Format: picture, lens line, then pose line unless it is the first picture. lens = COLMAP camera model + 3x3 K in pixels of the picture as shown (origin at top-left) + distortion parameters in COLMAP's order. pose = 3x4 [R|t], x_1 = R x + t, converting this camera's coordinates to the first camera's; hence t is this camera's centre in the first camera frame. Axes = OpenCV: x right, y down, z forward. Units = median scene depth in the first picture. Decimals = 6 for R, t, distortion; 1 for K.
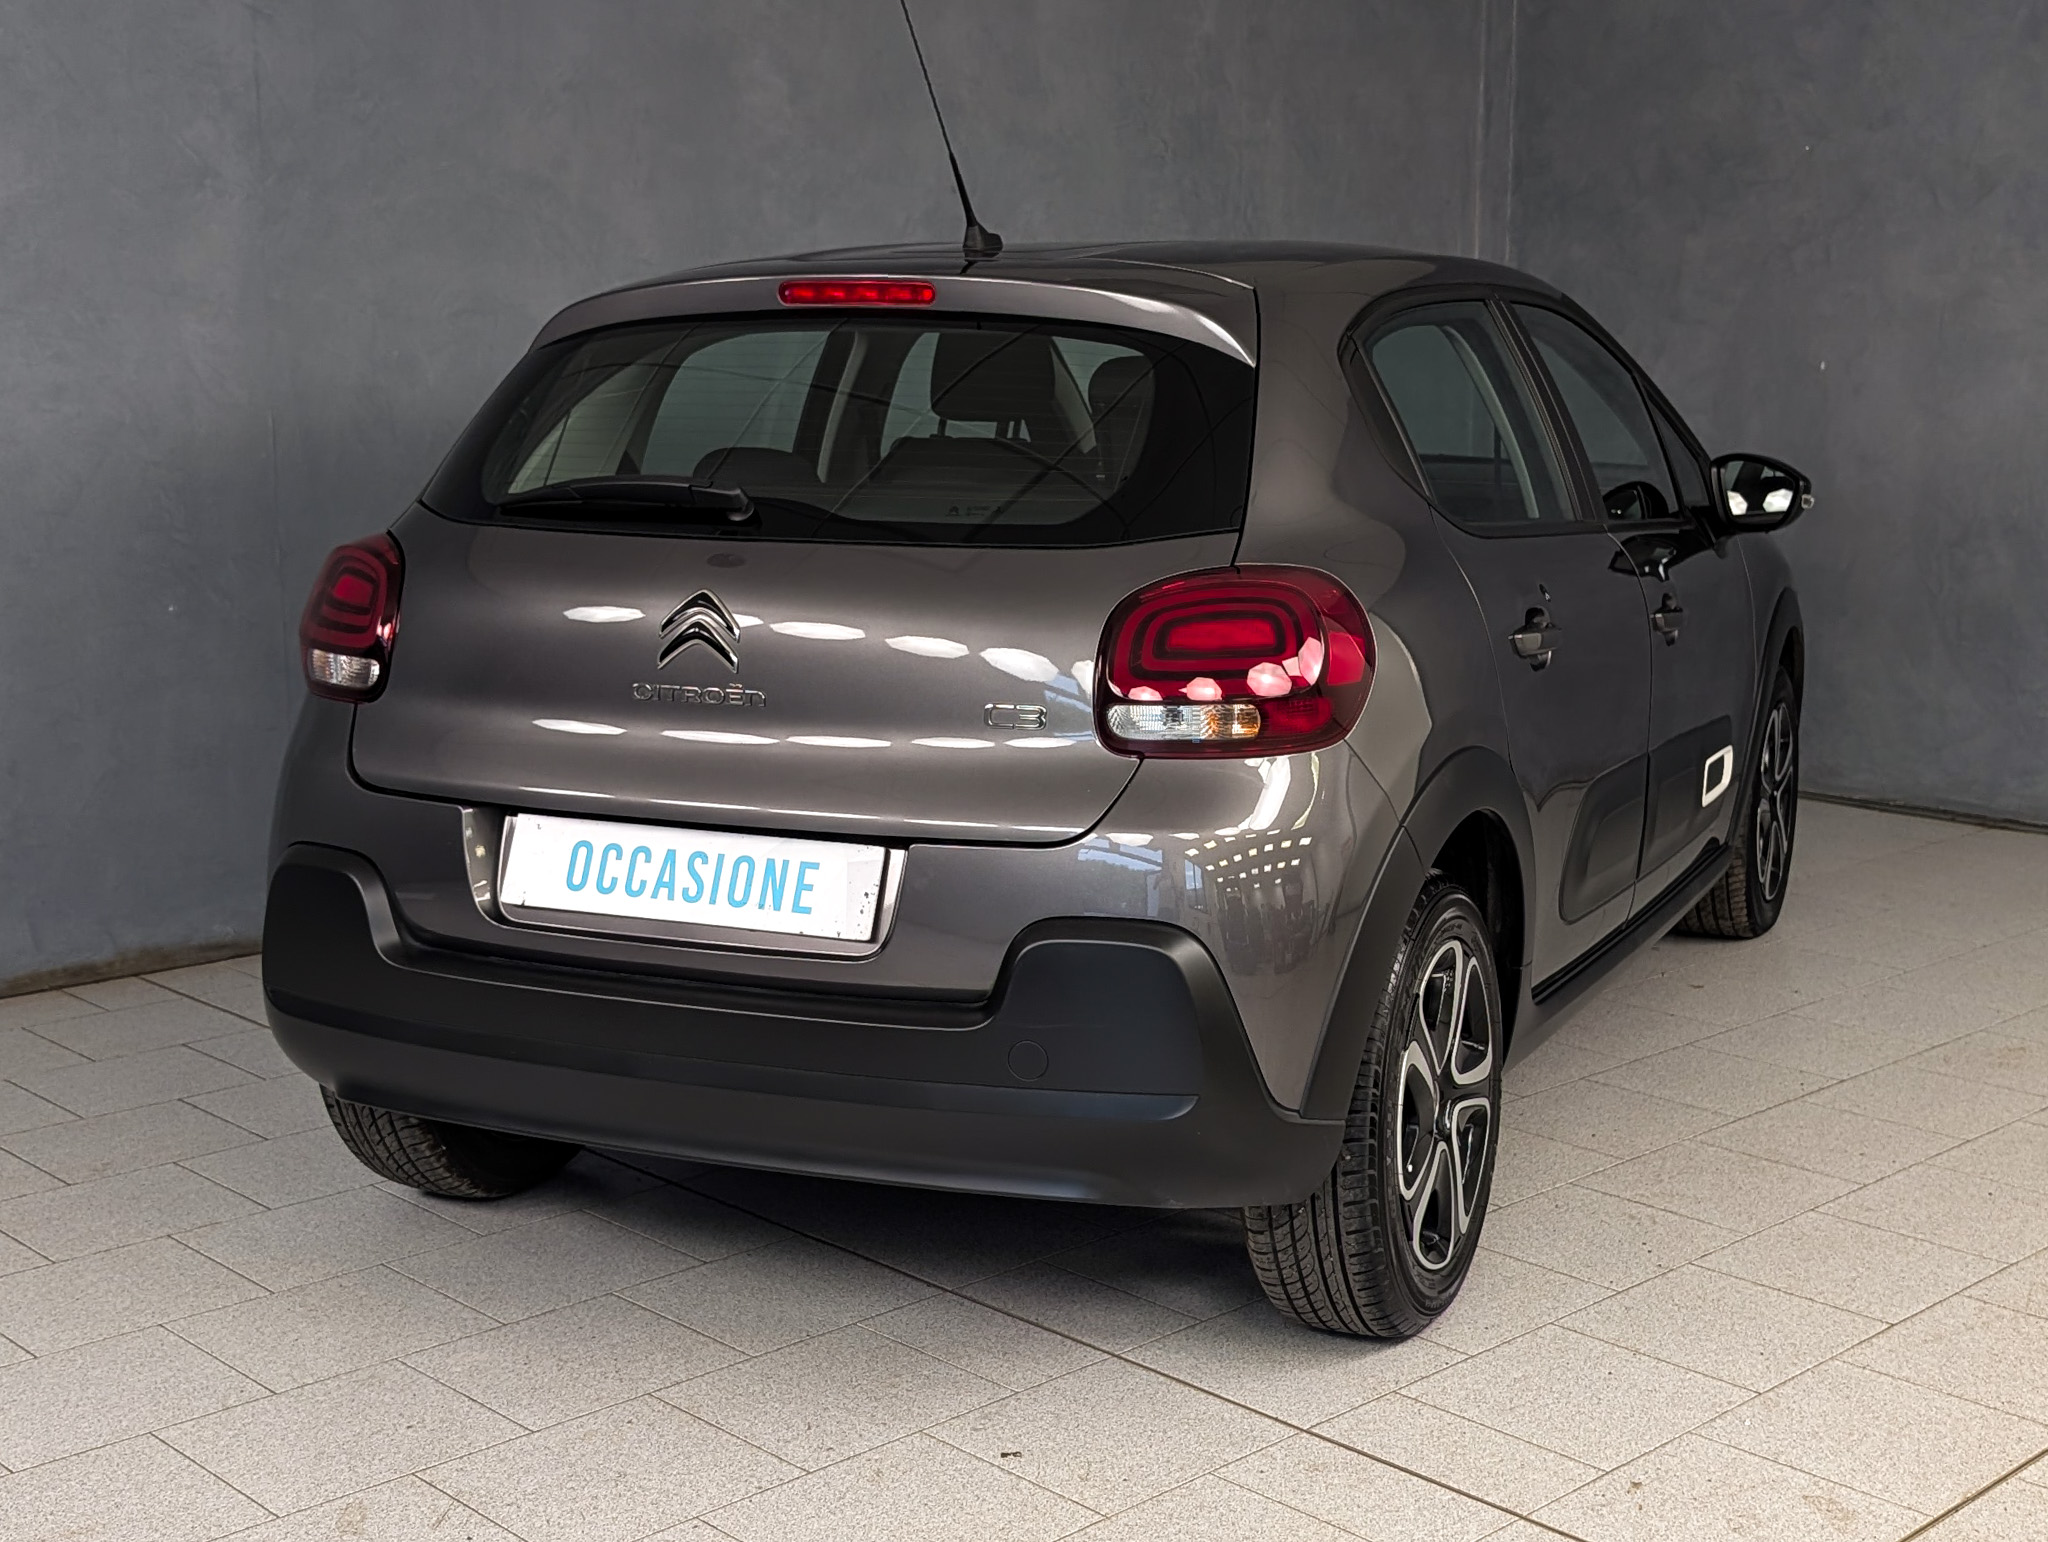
lens RADIAL K [[1558.8, 0, 1644.5], [0, 1558.8, 766.9], [0, 0, 1]] dist [0.052938, -0.033400]
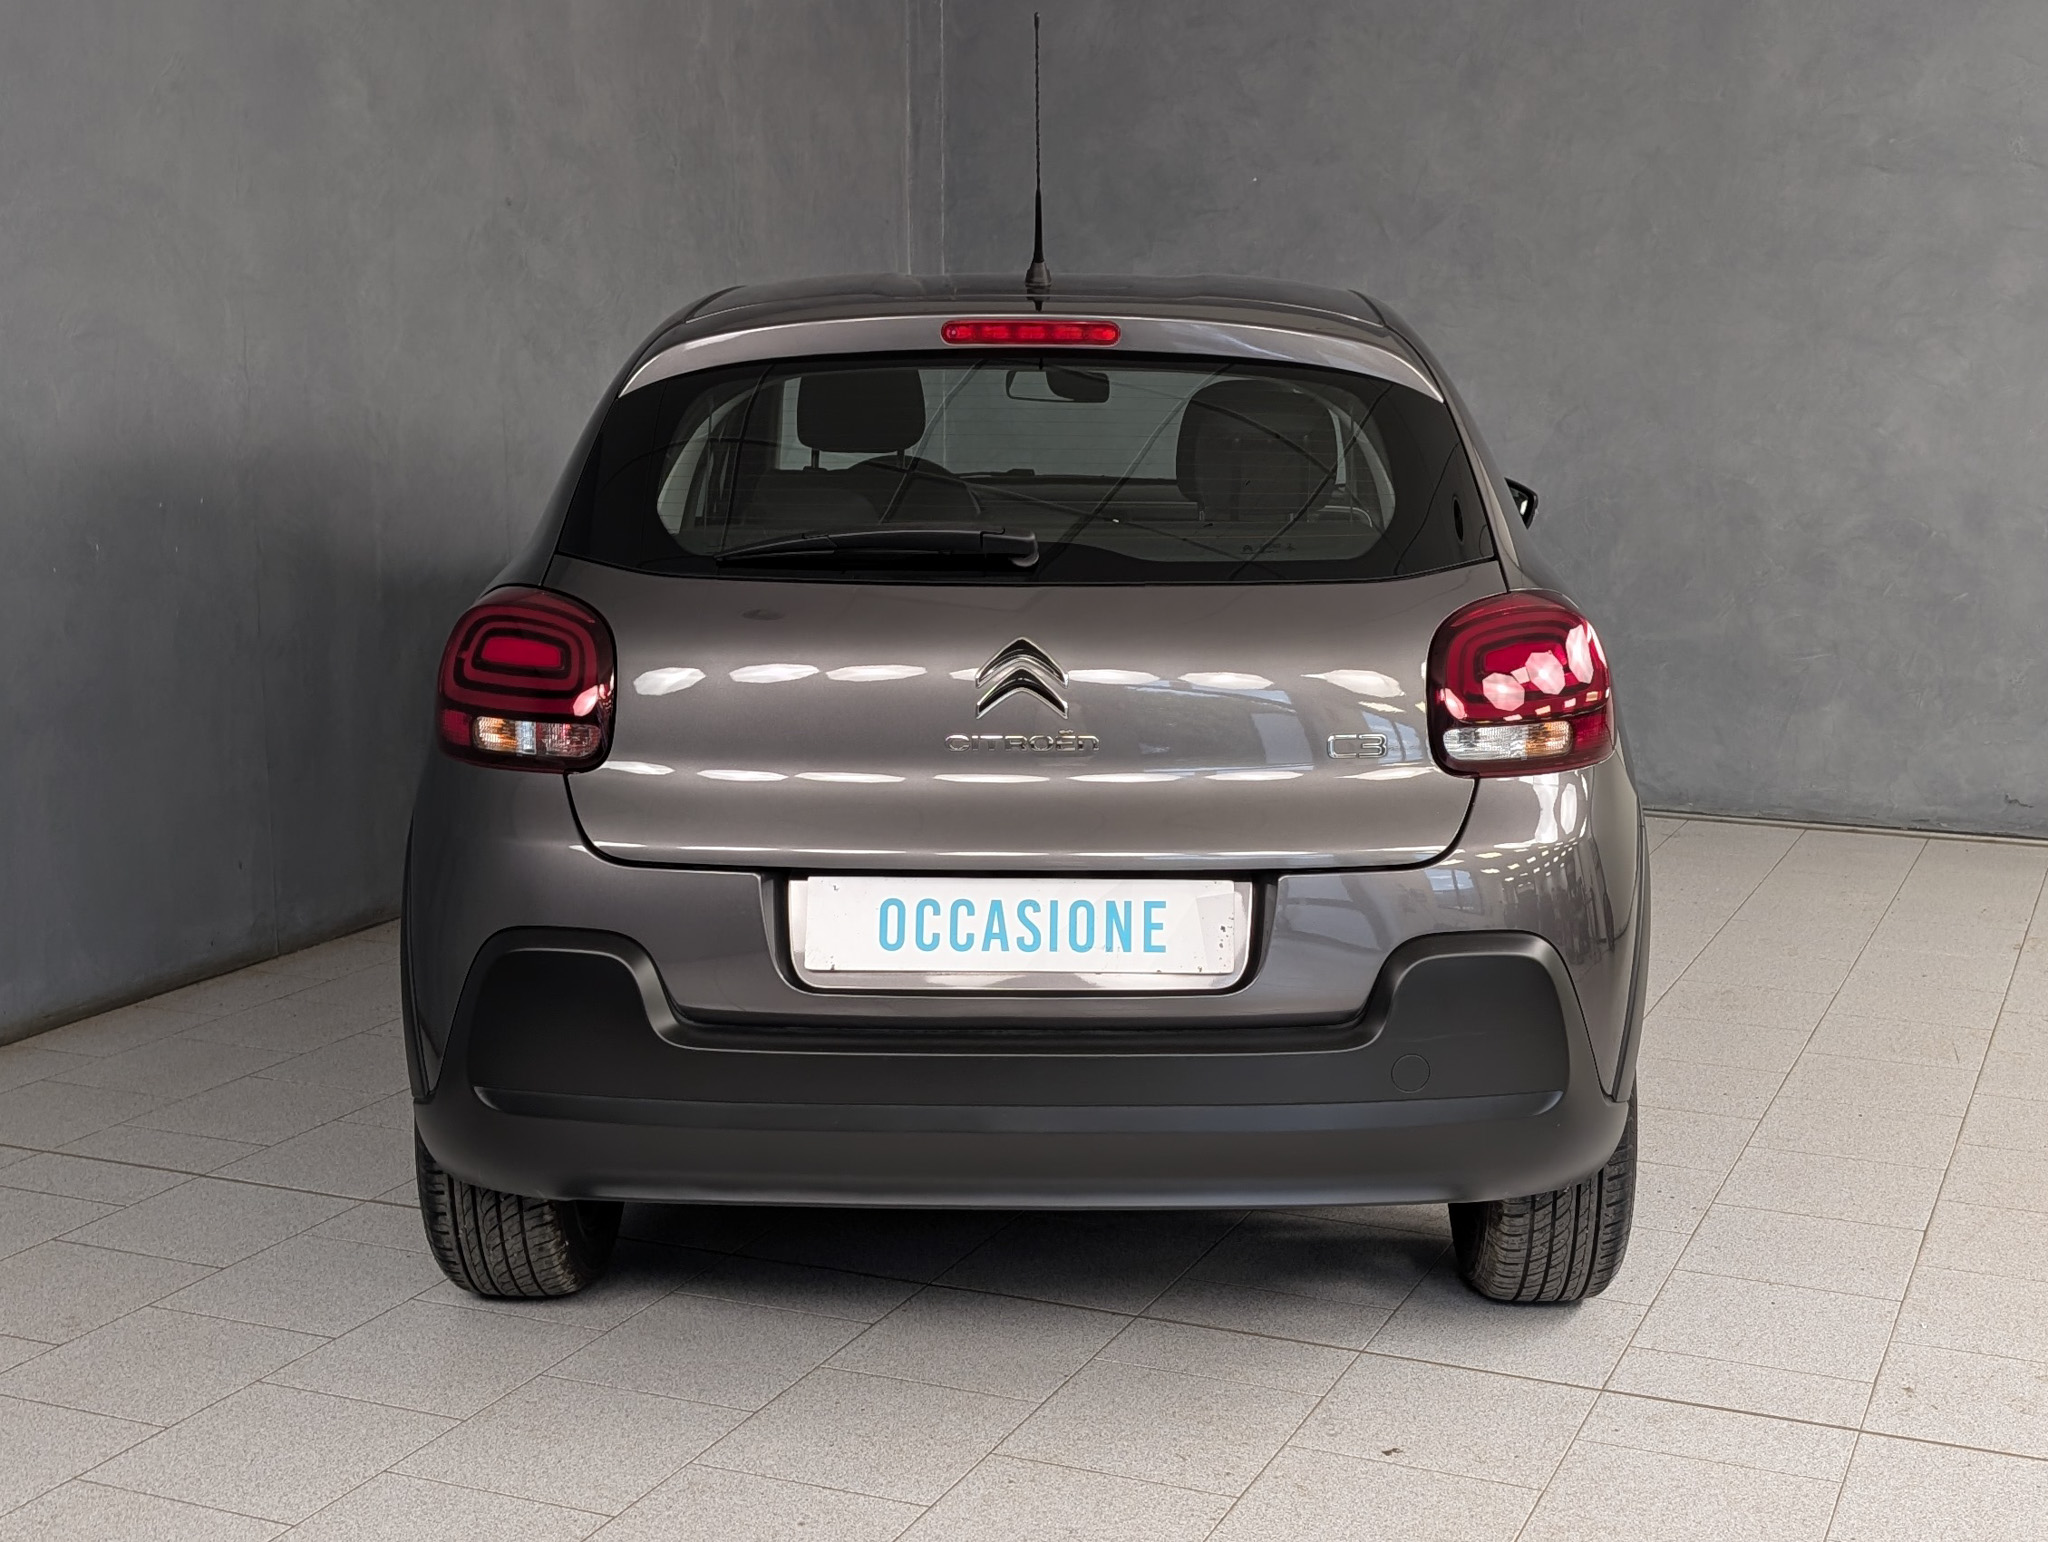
lens RADIAL K [[1519.7, 0, 1022.6], [0, 1519.7, 761.1], [0, 0, 1]] dist [0.040627, -0.045120]
pose [[0.969428, -0.060549, 0.237788, -0.808014], [0.060108, 0.998150, 0.009113, -0.041795], [-0.237900, 0.005458, 0.971274, 0.070446]]
